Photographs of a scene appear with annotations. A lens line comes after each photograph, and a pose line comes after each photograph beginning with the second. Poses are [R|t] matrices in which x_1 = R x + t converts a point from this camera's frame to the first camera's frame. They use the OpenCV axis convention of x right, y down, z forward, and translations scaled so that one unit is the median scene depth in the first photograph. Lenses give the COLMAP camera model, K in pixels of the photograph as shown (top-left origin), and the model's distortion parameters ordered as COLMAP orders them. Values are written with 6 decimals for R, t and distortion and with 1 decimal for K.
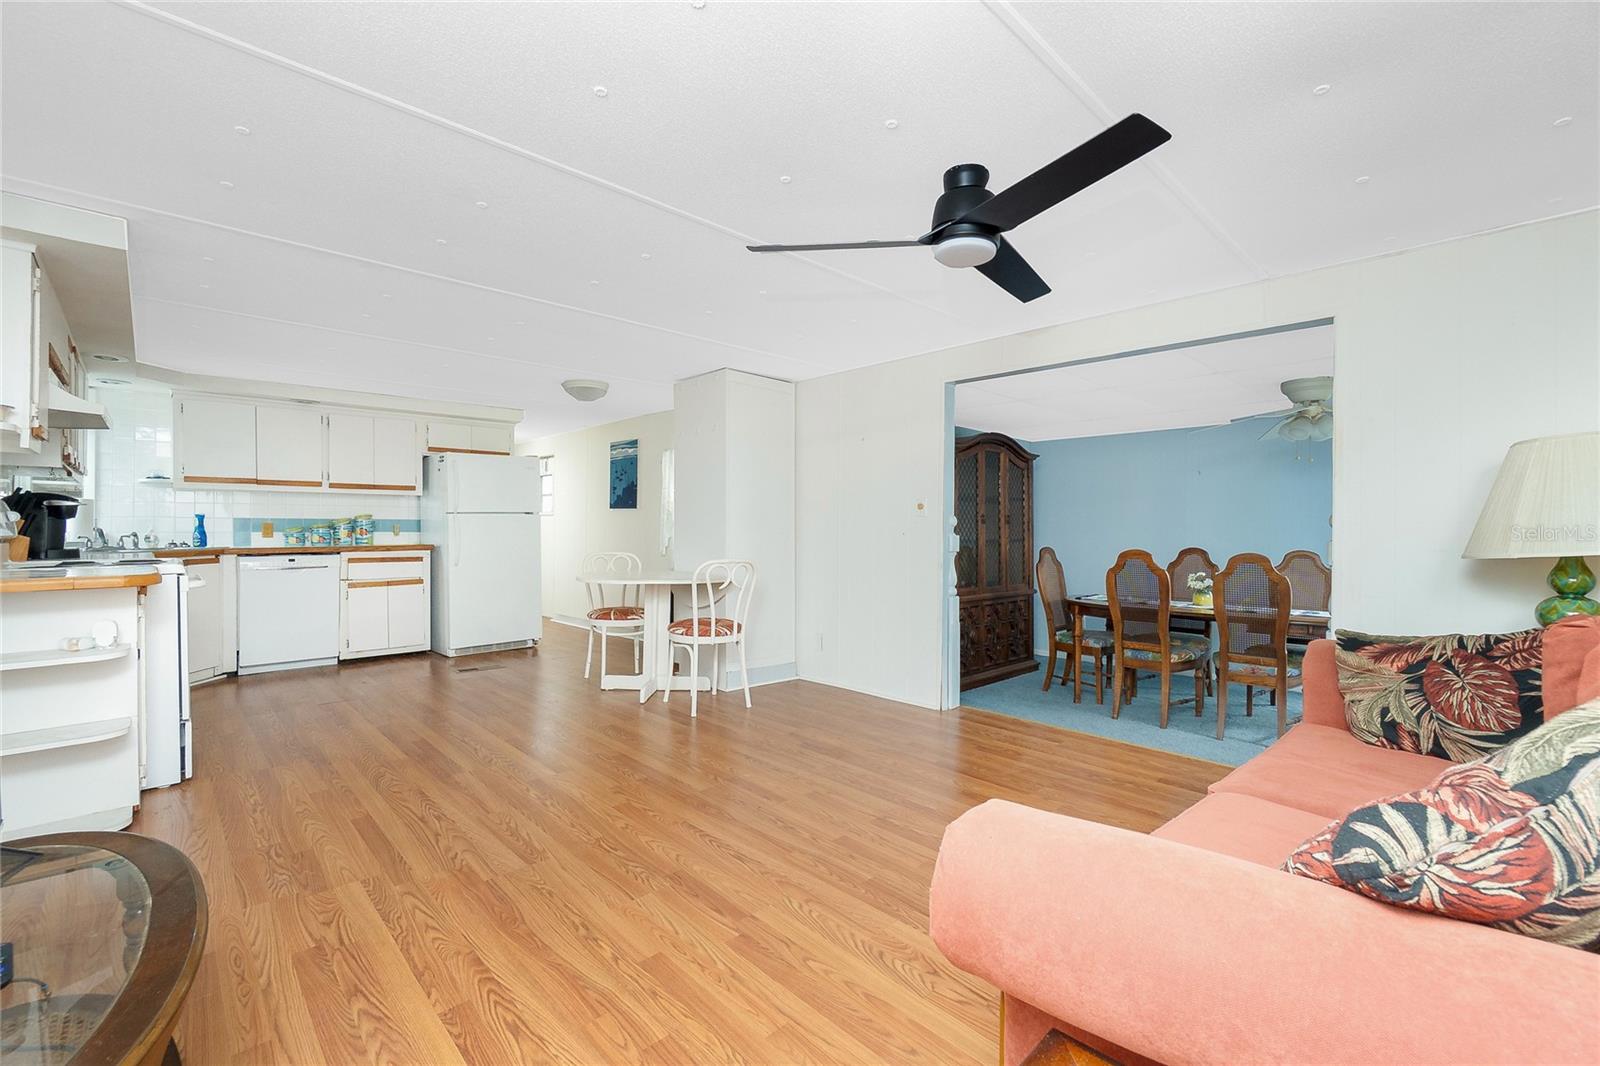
lens RADIAL K [[741.7, 0, 823.0], [0, 741.7, 535.2], [0, 0, 1]] dist [-0.002811, -0.000261]
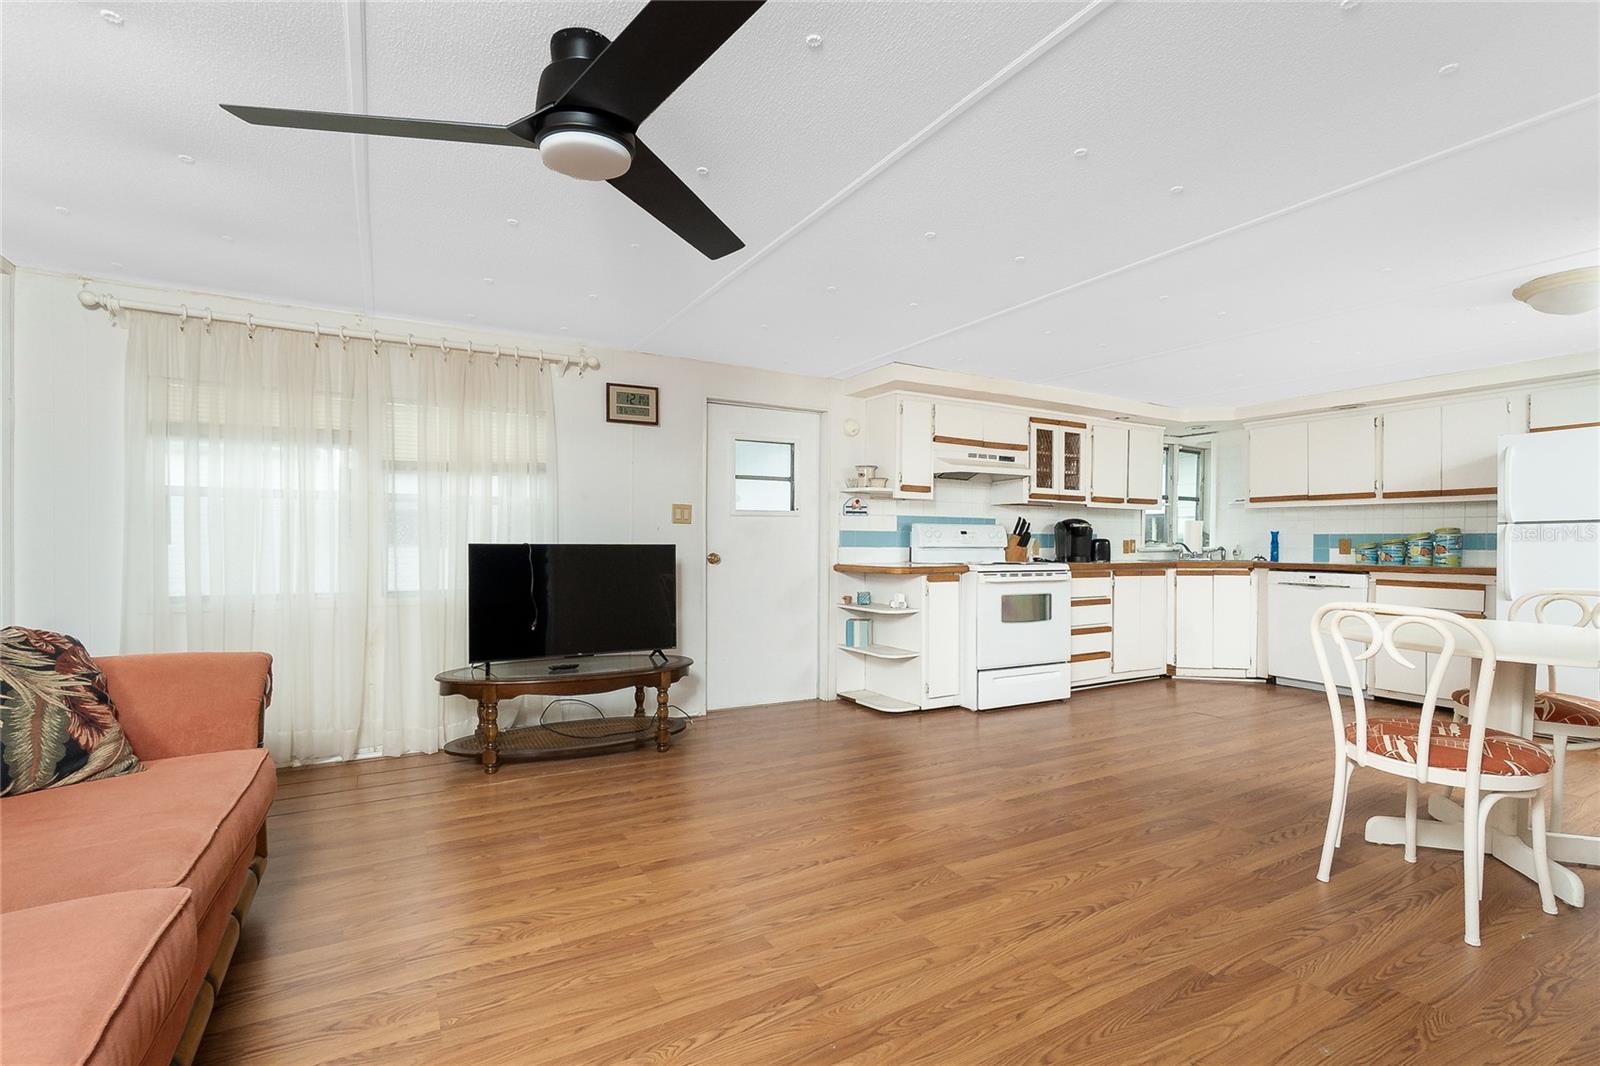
lens RADIAL K [[687.4, 0, 767.2], [0, 687.4, 545.7], [0, 0, 1]] dist [-0.005600, -0.000497]
pose [[-0.288758, 0.002352, -0.957399, 0.338080], [-0.017987, 0.999807, 0.007882, -0.001404], [0.957233, 0.019497, -0.288660, 0.581693]]
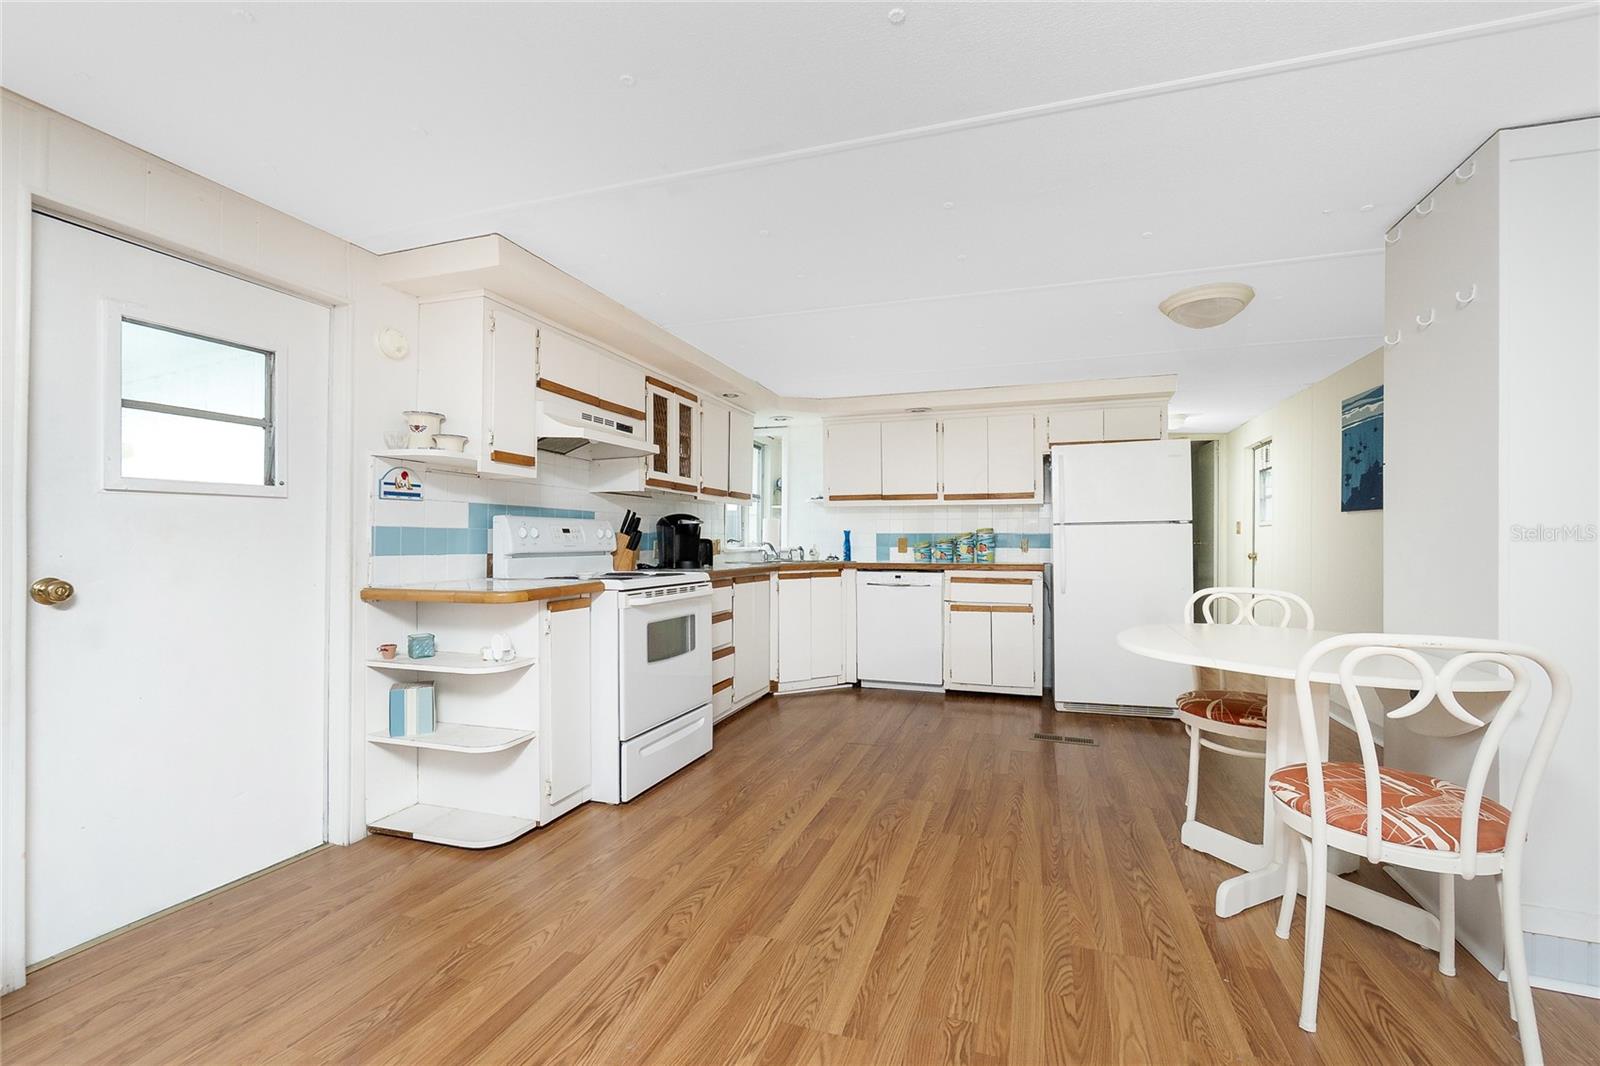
lens RADIAL K [[704.9, 0, 760.1], [0, 704.9, 534.4], [0, 0, 1]] dist [-0.004426, 0.000605]
pose [[0.427721, -0.009418, -0.903862, 0.030602], [-0.011103, 0.999816, -0.015672, -0.004917], [0.903842, 0.016739, 0.427538, 0.450552]]
